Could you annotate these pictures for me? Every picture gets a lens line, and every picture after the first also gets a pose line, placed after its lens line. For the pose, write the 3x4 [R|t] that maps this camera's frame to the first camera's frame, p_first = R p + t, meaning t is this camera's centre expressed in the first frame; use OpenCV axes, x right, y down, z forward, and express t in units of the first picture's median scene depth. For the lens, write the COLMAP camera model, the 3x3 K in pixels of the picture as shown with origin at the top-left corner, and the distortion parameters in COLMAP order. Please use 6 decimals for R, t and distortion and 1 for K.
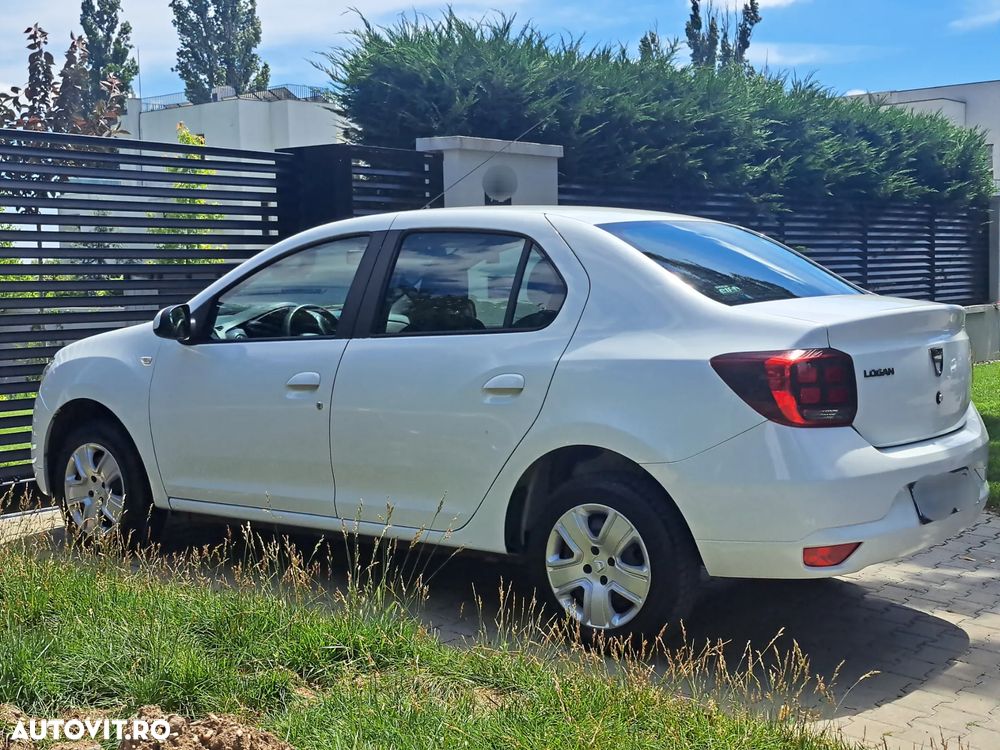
lens RADIAL K [[1377.8, 0, 496.9], [0, 1377.8, 413.9], [0, 0, 1]] dist [0.180930, -0.483316]
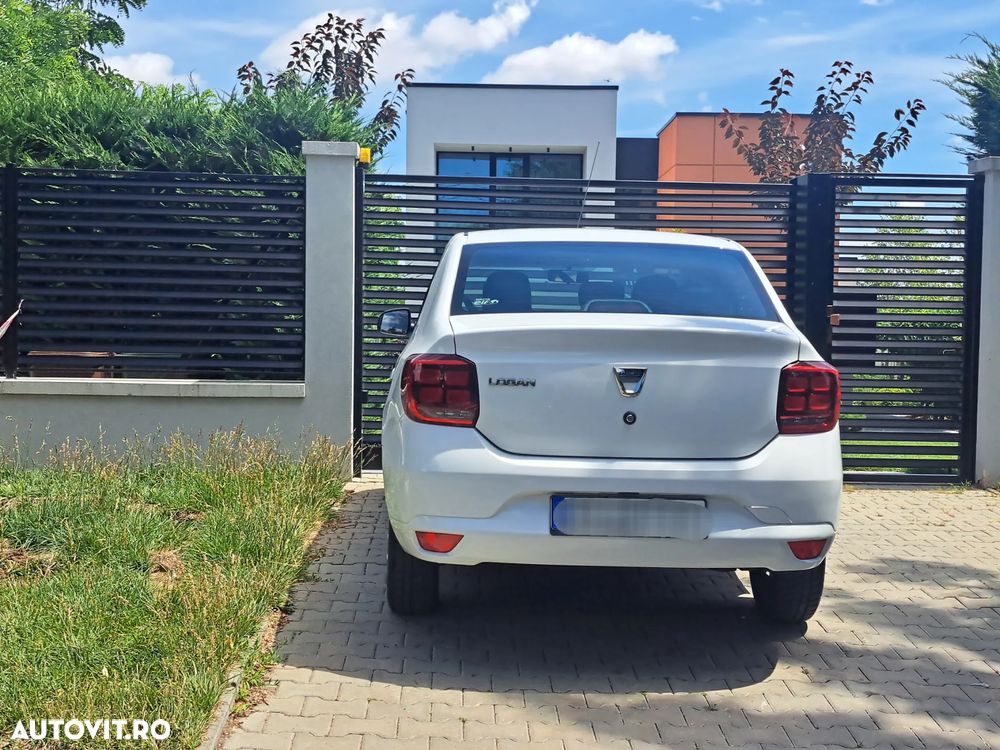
lens RADIAL K [[1376.1, 0, 495.6], [0, 1376.1, 356.9], [0, 0, 1]] dist [0.174953, -0.615045]
pose [[0.656655, 0.057531, -0.751993, 0.776362], [-0.105924, 0.994238, -0.016431, -0.022274], [0.746715, 0.090444, 0.658966, 0.217154]]
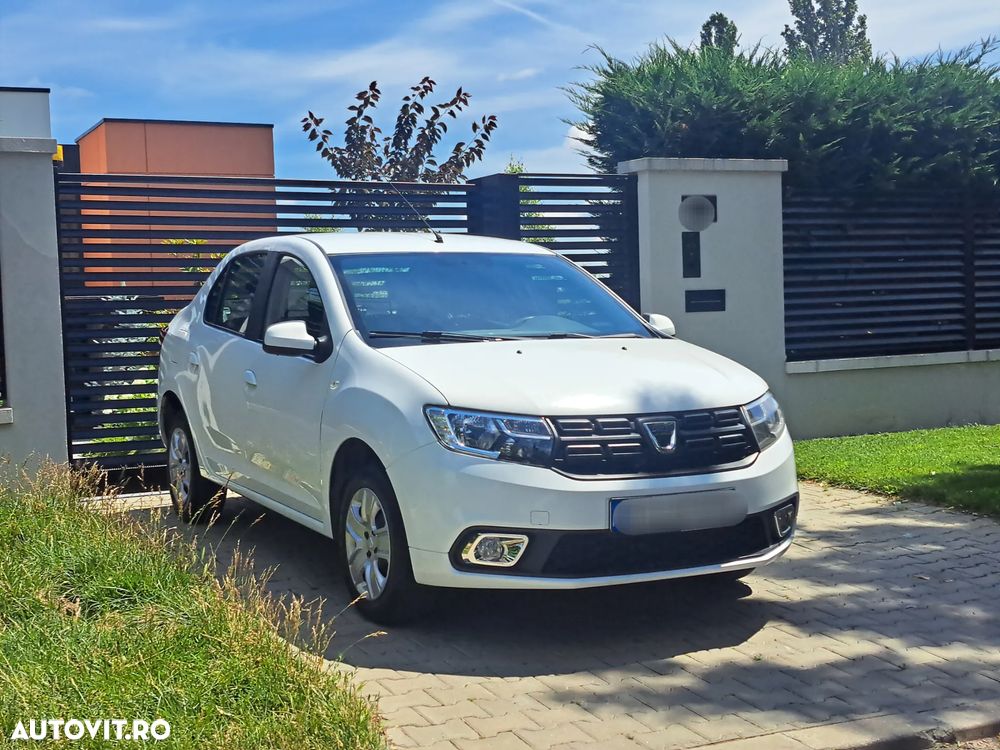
lens RADIAL K [[1385.9, 0, 479.1], [0, 1385.9, 360.6], [0, 0, 1]] dist [0.120979, -0.329018]
pose [[0.906068, 0.005222, -0.423101, 0.497764], [-0.029213, 0.998310, -0.050239, 0.014537], [0.422123, 0.057881, 0.904689, 0.005851]]
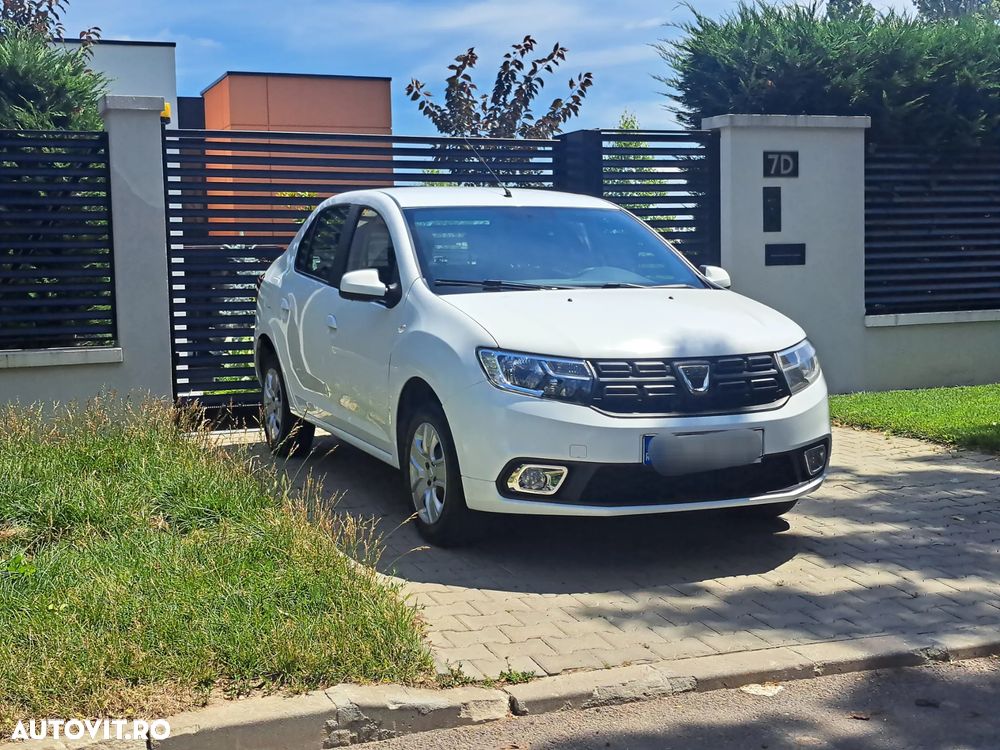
lens RADIAL K [[1376.1, 0, 495.6], [0, 1376.1, 356.9], [0, 0, 1]] dist [0.174953, -0.615045]
pose [[0.872702, 0.031653, -0.487227, 0.566847], [-0.045069, 0.998858, -0.015835, 0.020462], [0.486169, 0.035778, 0.873132, -0.036800]]
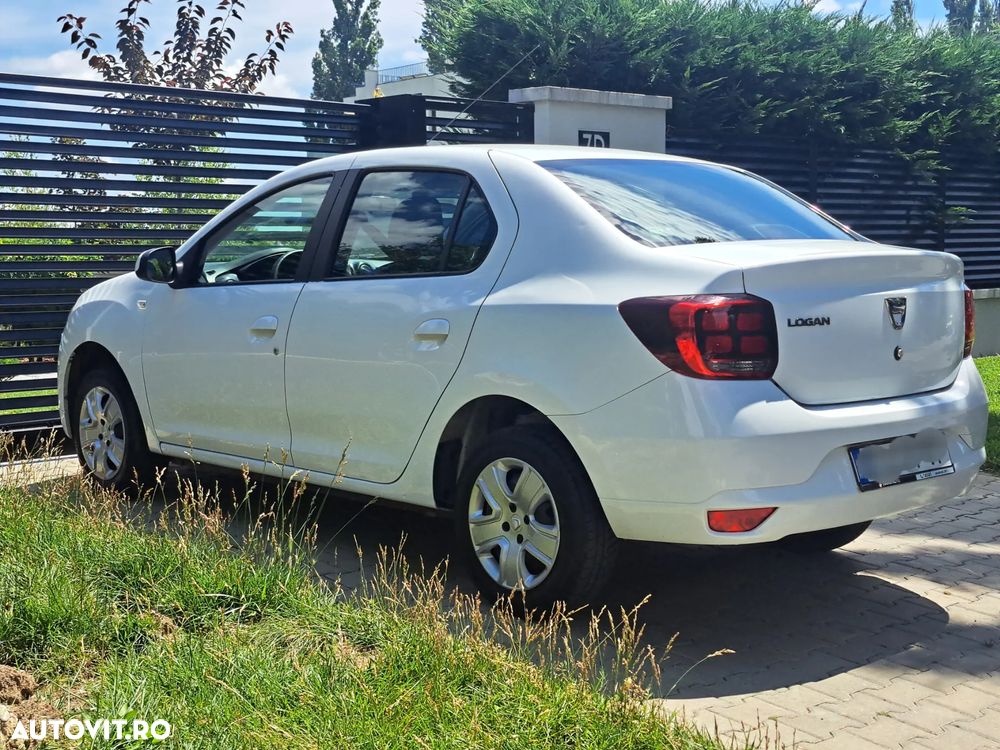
lens RADIAL K [[1391.9, 0, 502.8], [0, 1391.9, 391.8], [0, 0, 1]] dist [0.113794, -0.032468]
pose [[0.987304, 0.026808, -0.156565, 0.162790], [-0.026075, 0.999637, 0.006729, 0.010946], [0.156689, -0.002561, 0.987645, 0.049060]]
